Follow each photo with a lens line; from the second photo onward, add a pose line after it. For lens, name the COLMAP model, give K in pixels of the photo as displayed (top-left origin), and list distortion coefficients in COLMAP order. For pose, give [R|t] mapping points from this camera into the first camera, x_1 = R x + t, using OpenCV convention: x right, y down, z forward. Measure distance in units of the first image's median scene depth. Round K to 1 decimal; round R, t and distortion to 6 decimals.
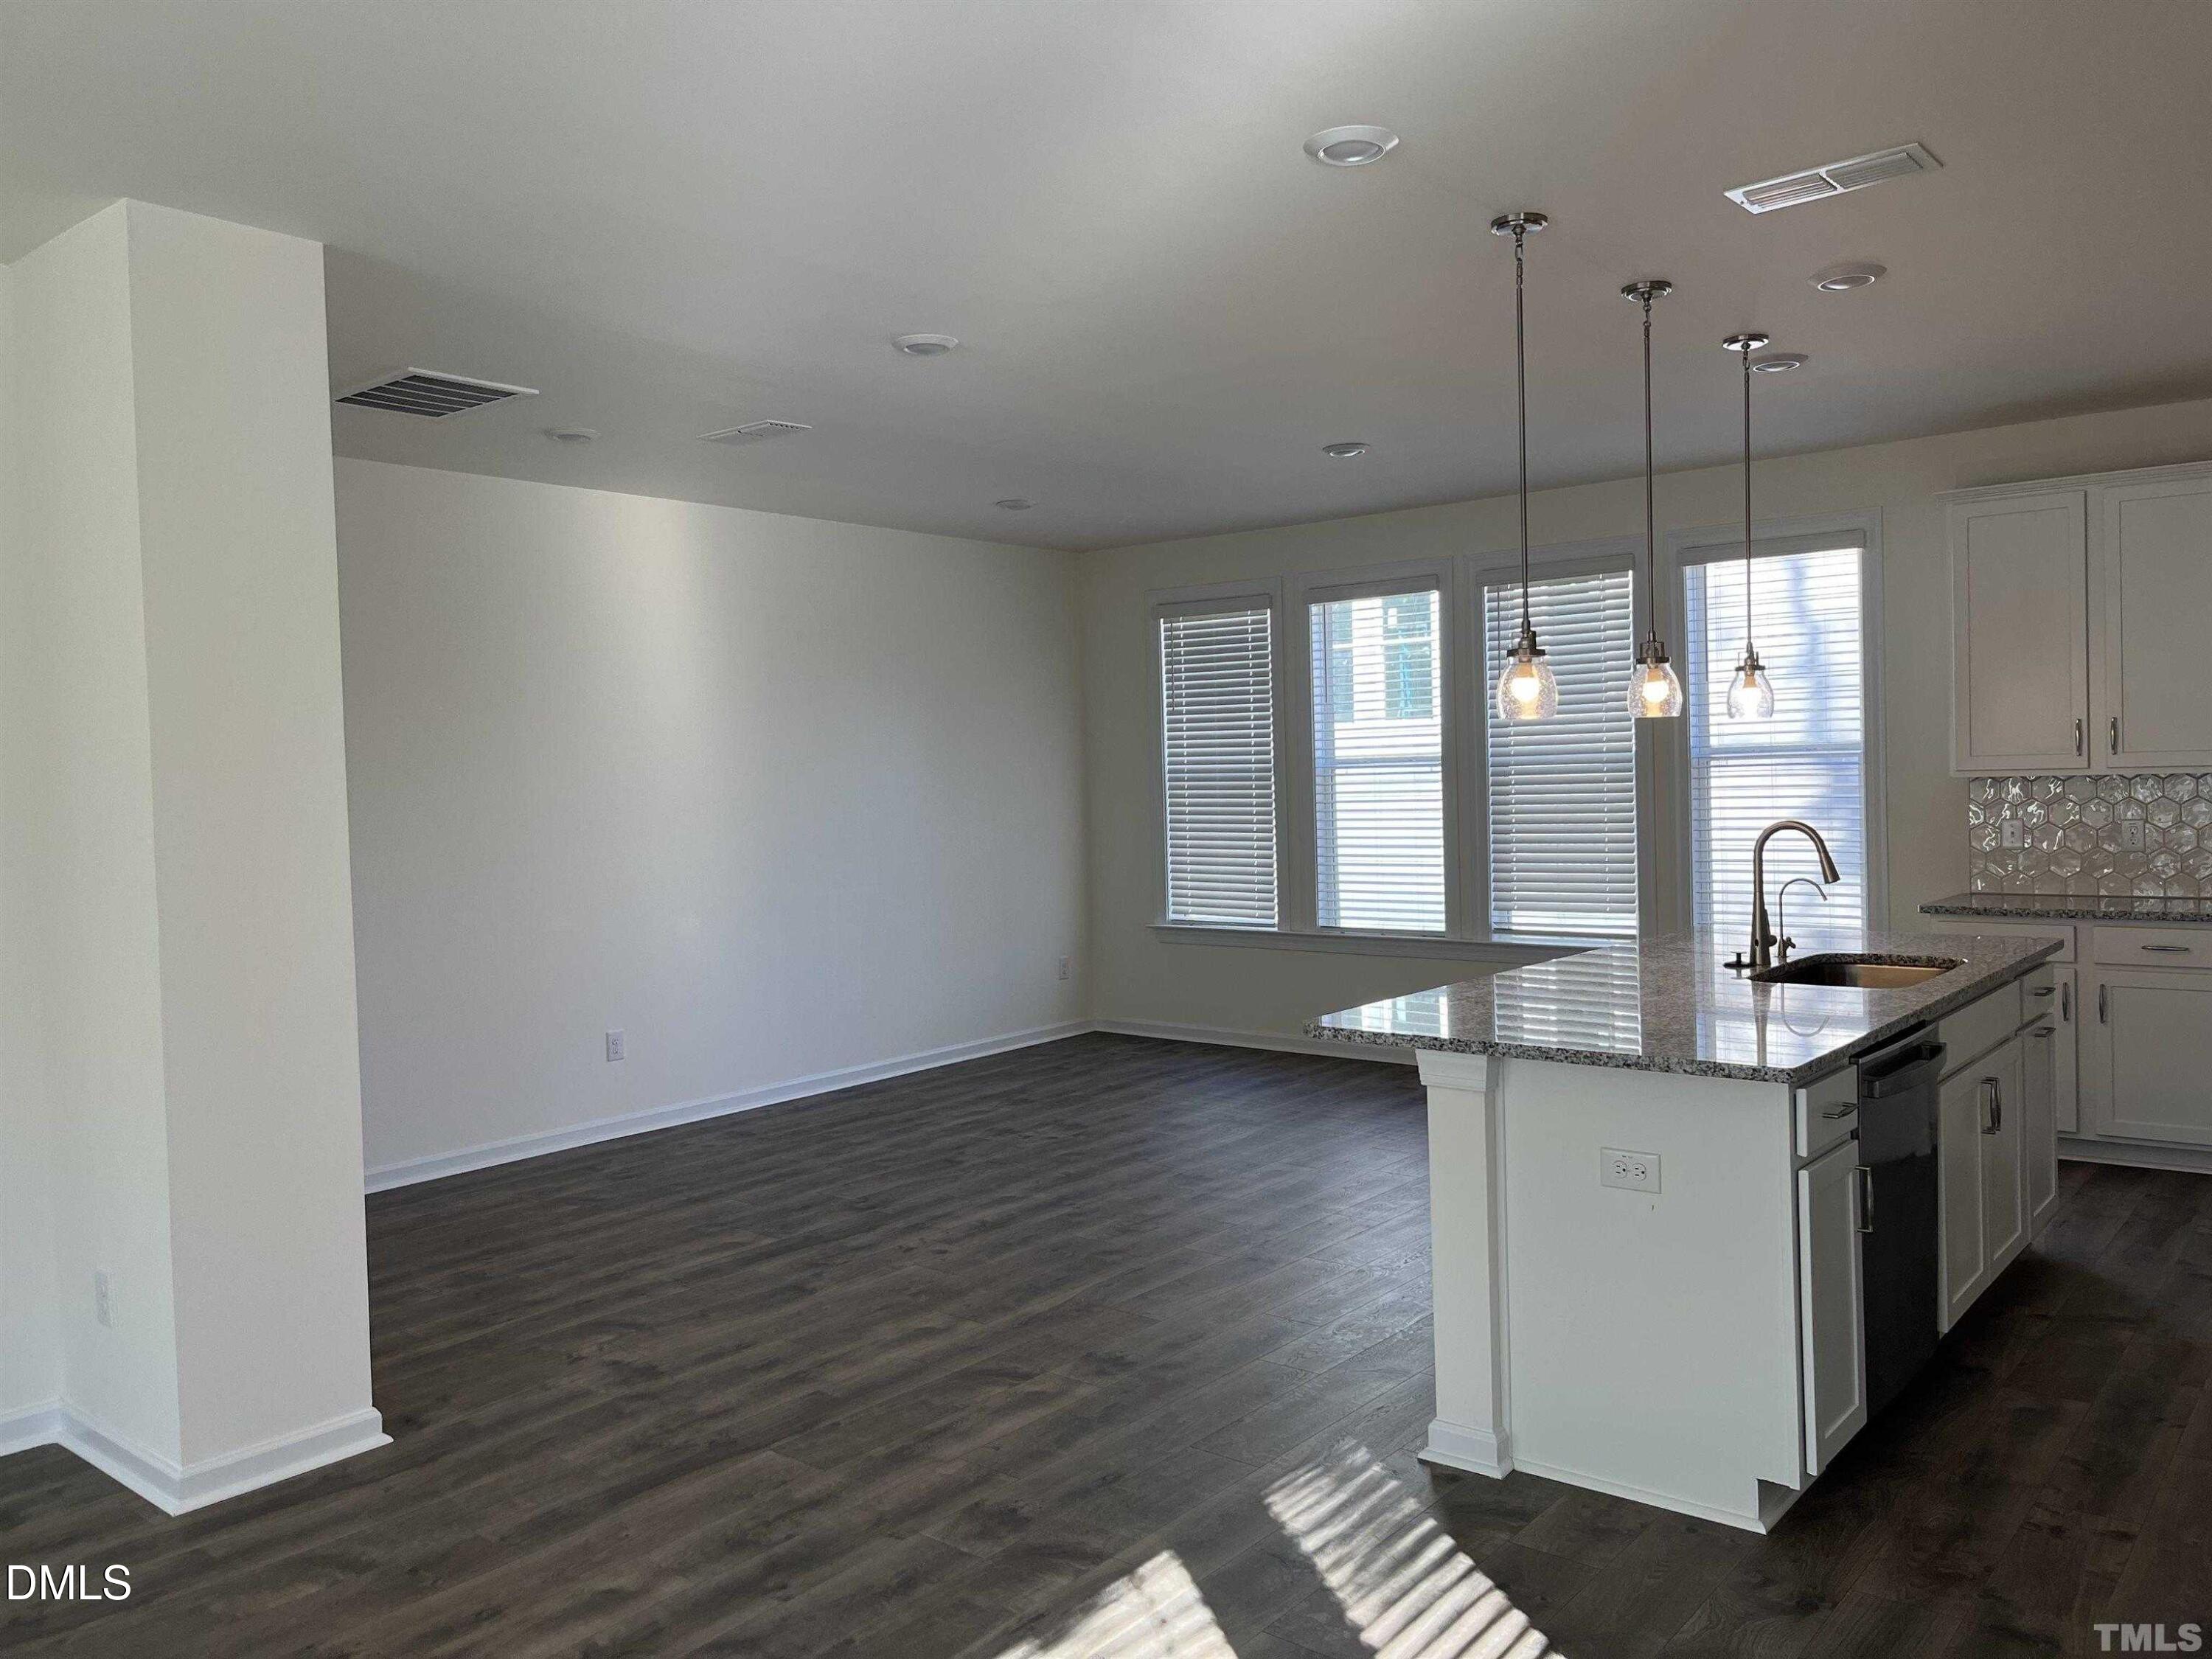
lens RADIAL K [[1660.9, 0, 1106.0], [0, 1660.9, 829.5], [0, 0, 1]] dist [0.024538, -0.002467]
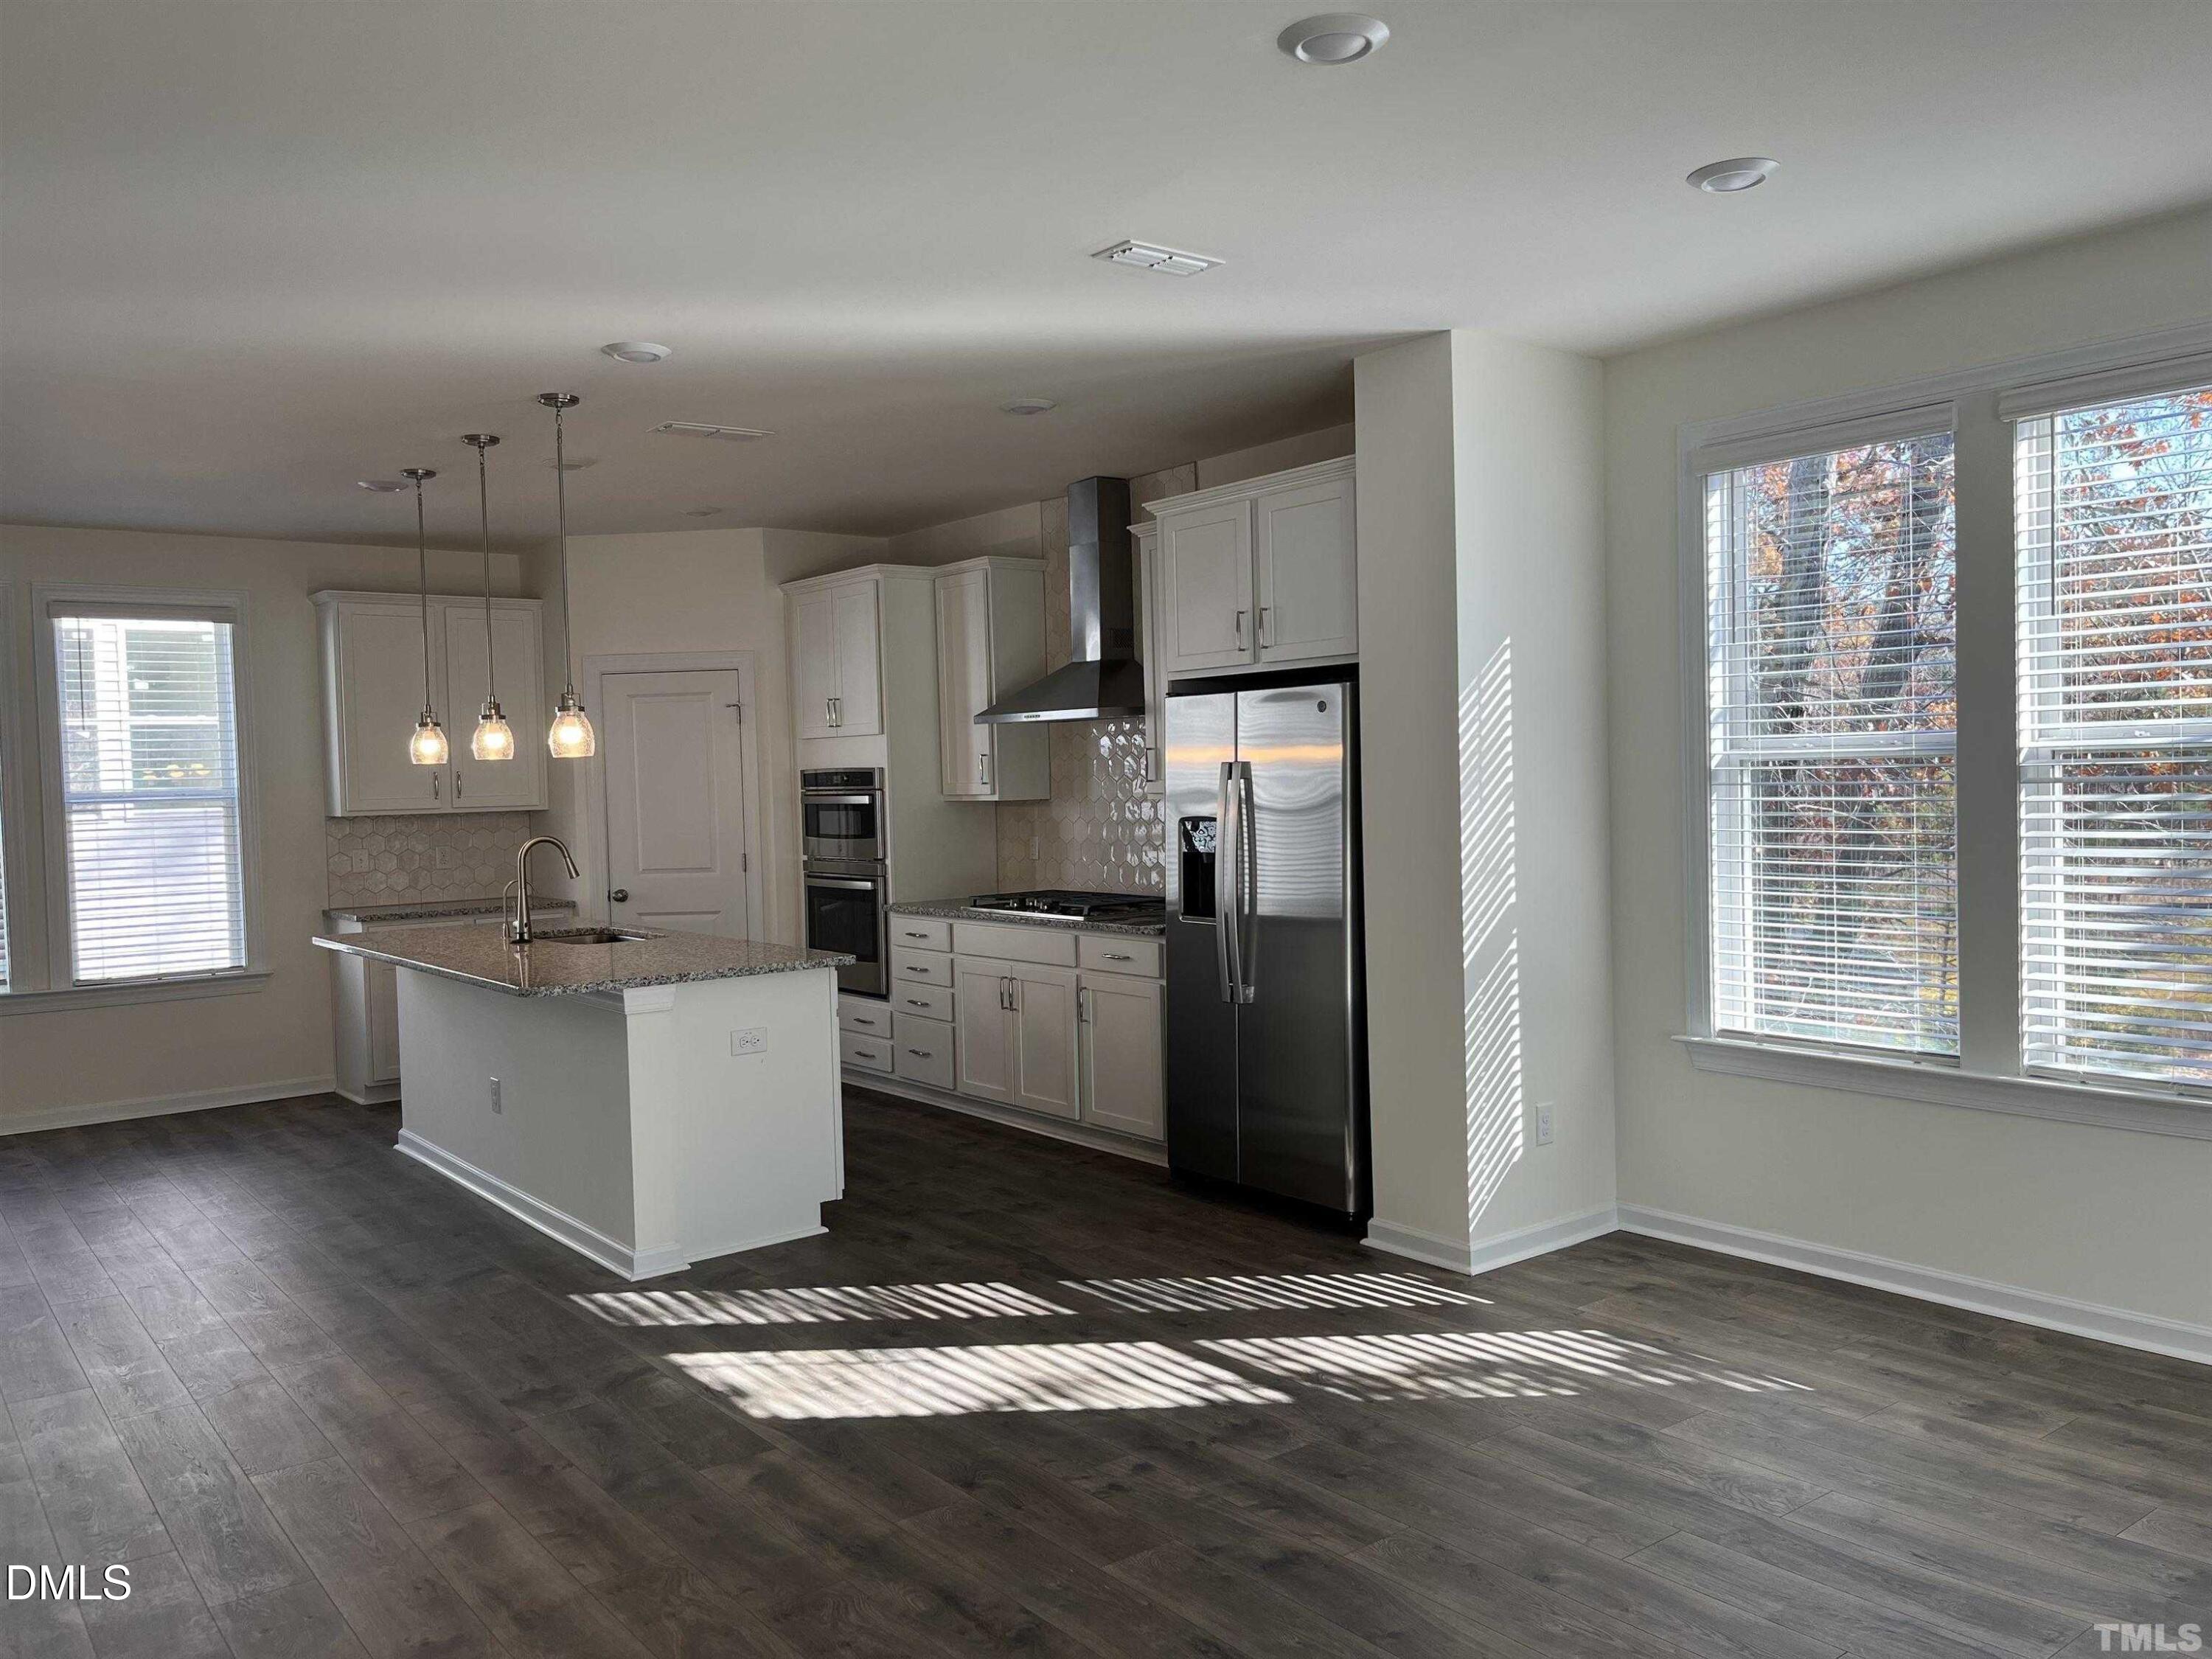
lens RADIAL K [[1674.8, 0, 1106.0], [0, 1674.8, 829.5], [0, 0, 1]] dist [0.001278, 0.000586]
pose [[0.216791, -0.008340, 0.976182, -1.211594], [0.054502, 0.998507, -0.003573, 0.028775], [-0.974695, 0.053979, 0.216922, 0.322192]]
